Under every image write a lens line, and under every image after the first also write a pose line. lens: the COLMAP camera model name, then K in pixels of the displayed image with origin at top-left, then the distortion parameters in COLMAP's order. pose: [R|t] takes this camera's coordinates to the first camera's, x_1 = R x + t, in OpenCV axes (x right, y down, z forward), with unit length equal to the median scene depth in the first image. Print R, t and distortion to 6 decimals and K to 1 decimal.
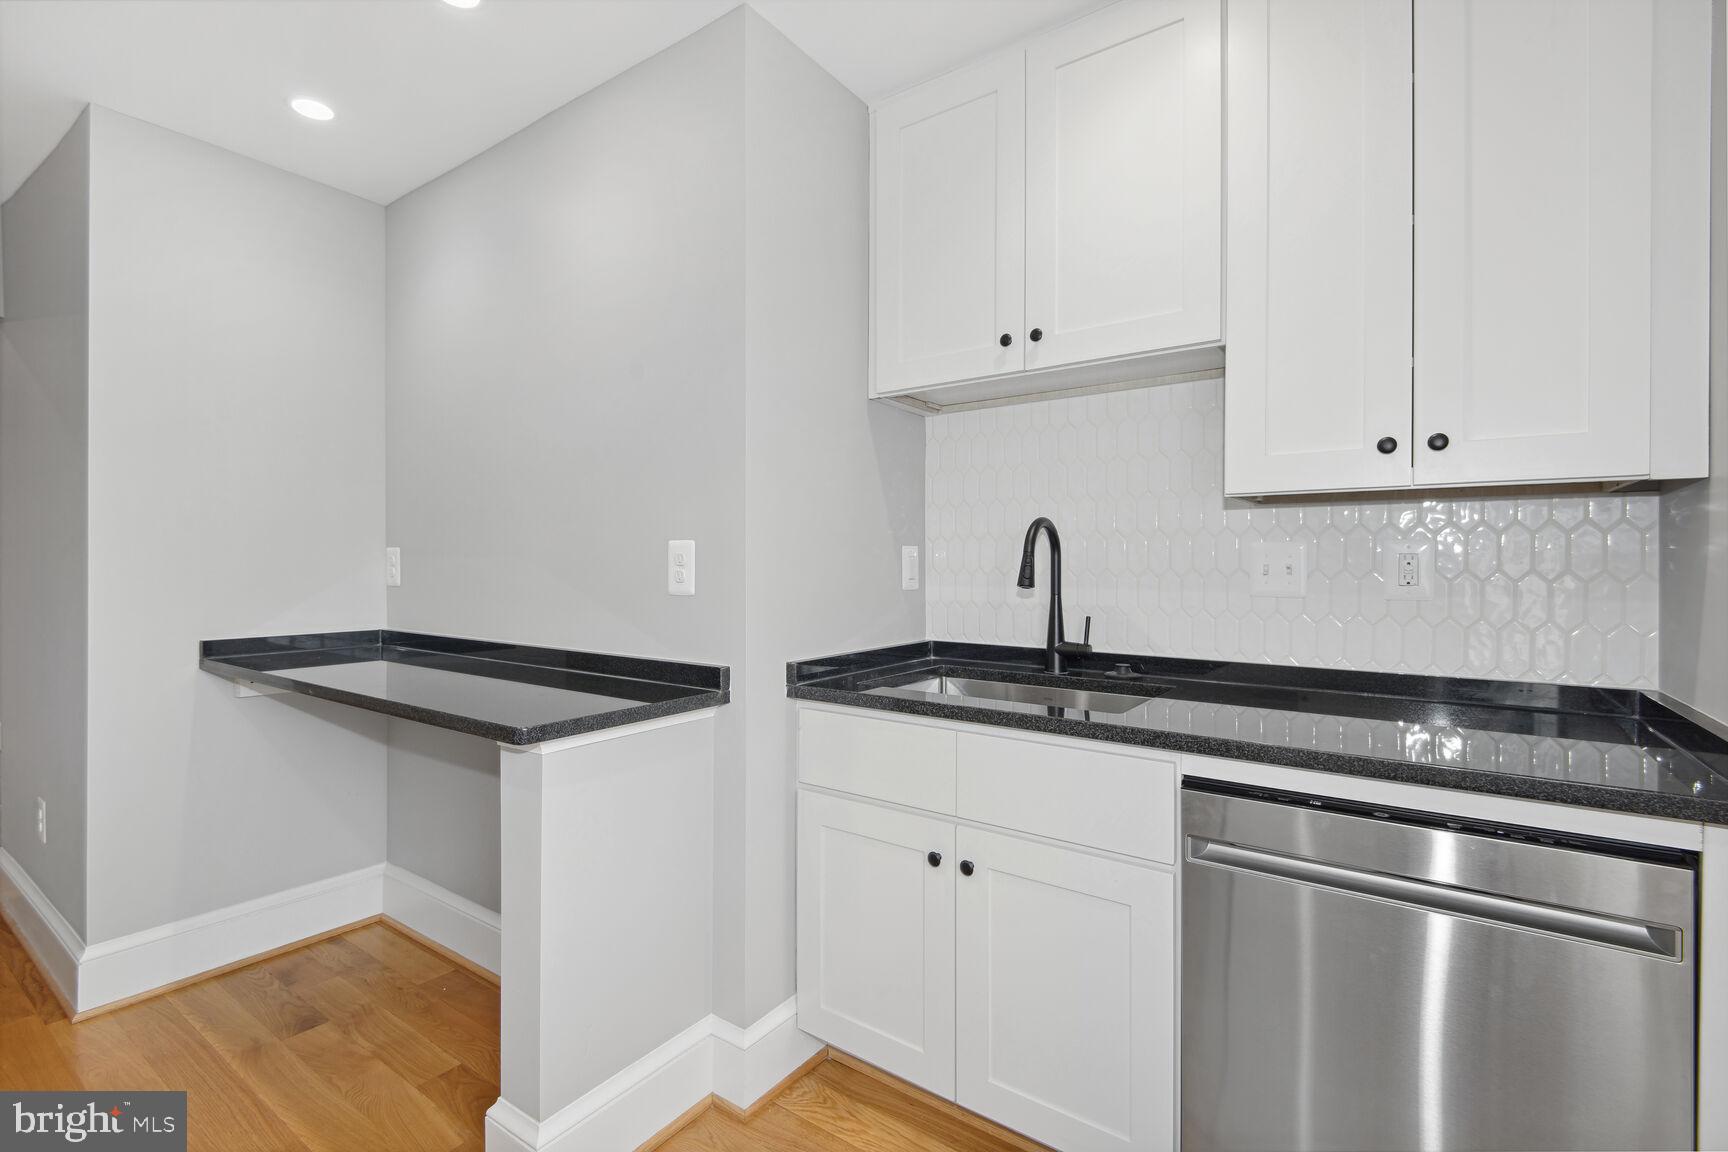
lens RADIAL K [[790.8, 0, 863.0], [0, 790.8, 573.0], [0, 0, 1]] dist [0.017366, -0.000145]
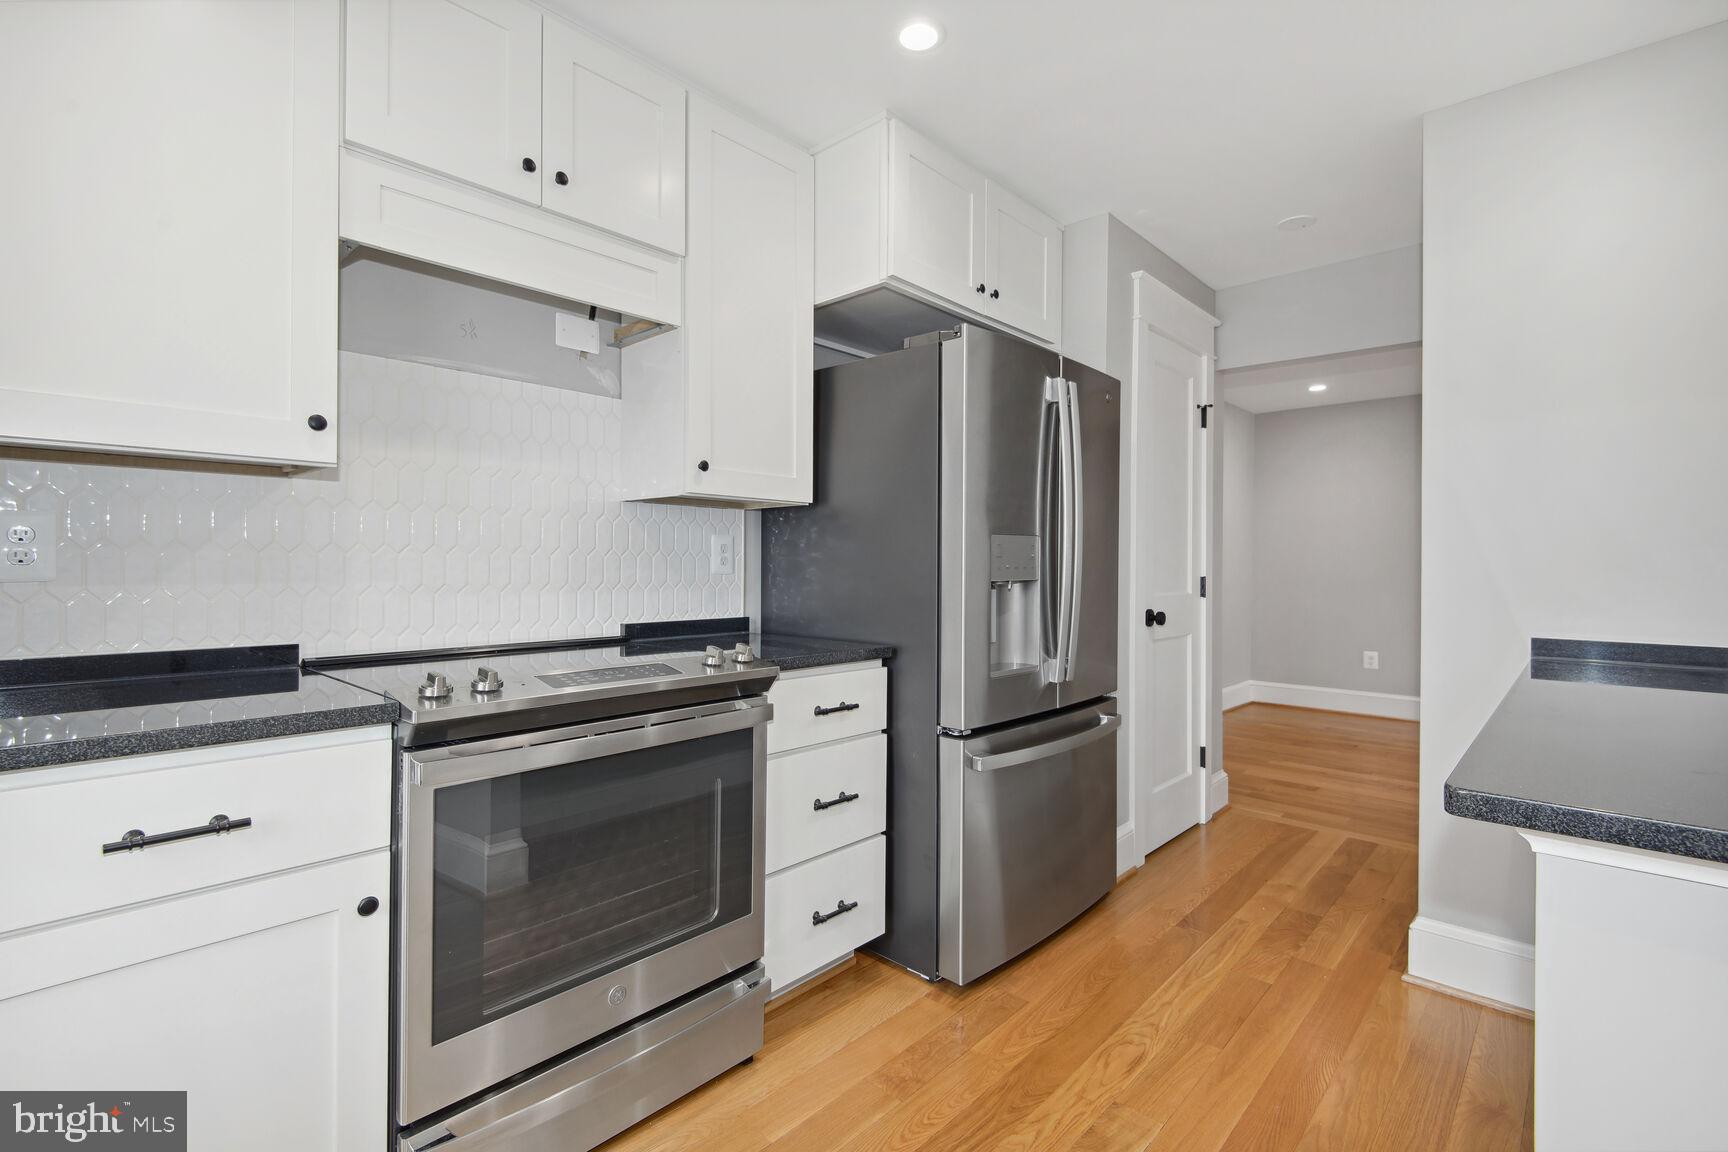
lens RADIAL K [[790.8, 0, 864.8], [0, 790.8, 570.9], [0, 0, 1]] dist [0.017366, -0.000145]
pose [[-0.124660, 0.002546, -0.992196, 0.194129], [-0.007988, 0.999962, 0.003569, -0.000235], [0.992167, 0.008371, -0.124635, 0.395464]]
